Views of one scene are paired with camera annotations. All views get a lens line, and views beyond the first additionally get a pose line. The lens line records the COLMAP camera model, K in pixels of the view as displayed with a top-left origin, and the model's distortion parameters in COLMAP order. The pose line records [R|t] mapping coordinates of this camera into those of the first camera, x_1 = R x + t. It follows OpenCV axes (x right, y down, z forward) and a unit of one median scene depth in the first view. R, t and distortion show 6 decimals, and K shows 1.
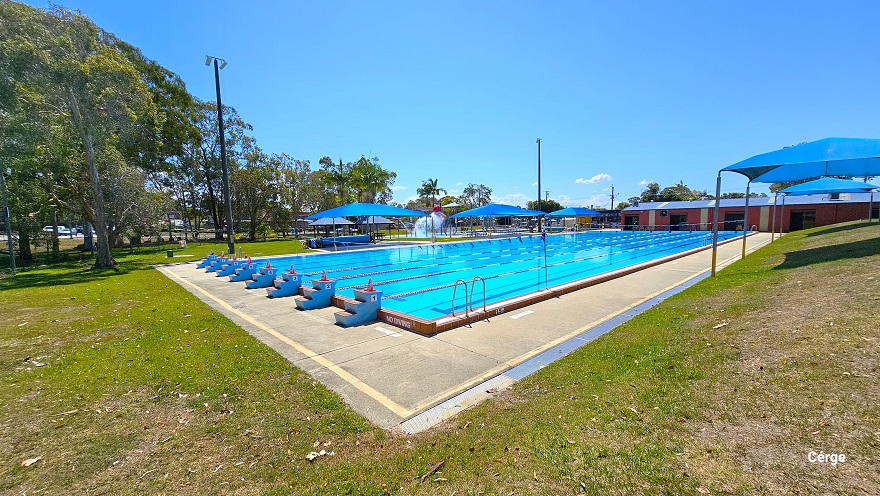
lens RADIAL K [[360.0, 0, 440.8], [0, 360.0, 243.6], [0, 0, 1]] dist [0.002309, 0.000504]
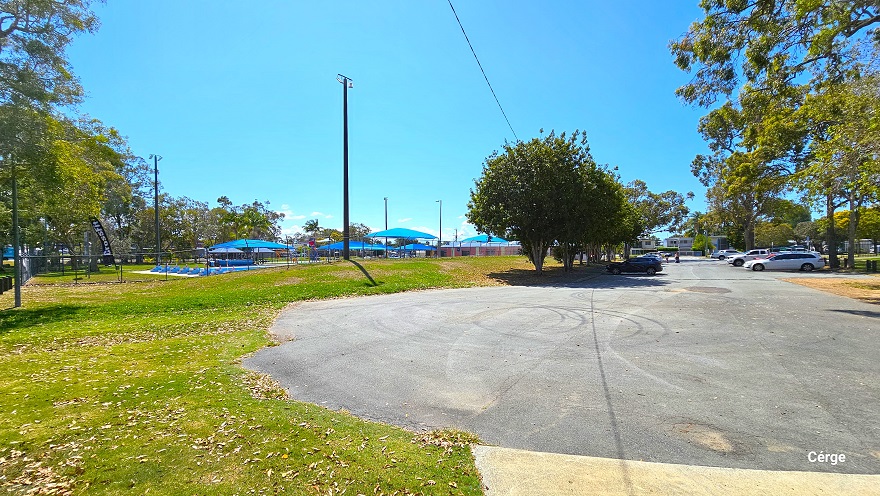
lens RADIAL K [[360.0, 0, 436.4], [0, 360.0, 256.6], [0, 0, 1]] dist [0.002309, 0.000504]
pose [[0.973269, 0.020102, 0.228788, 0.143527], [-0.007728, 0.998465, -0.054850, 0.027967], [-0.229540, 0.051616, 0.971930, -0.458690]]
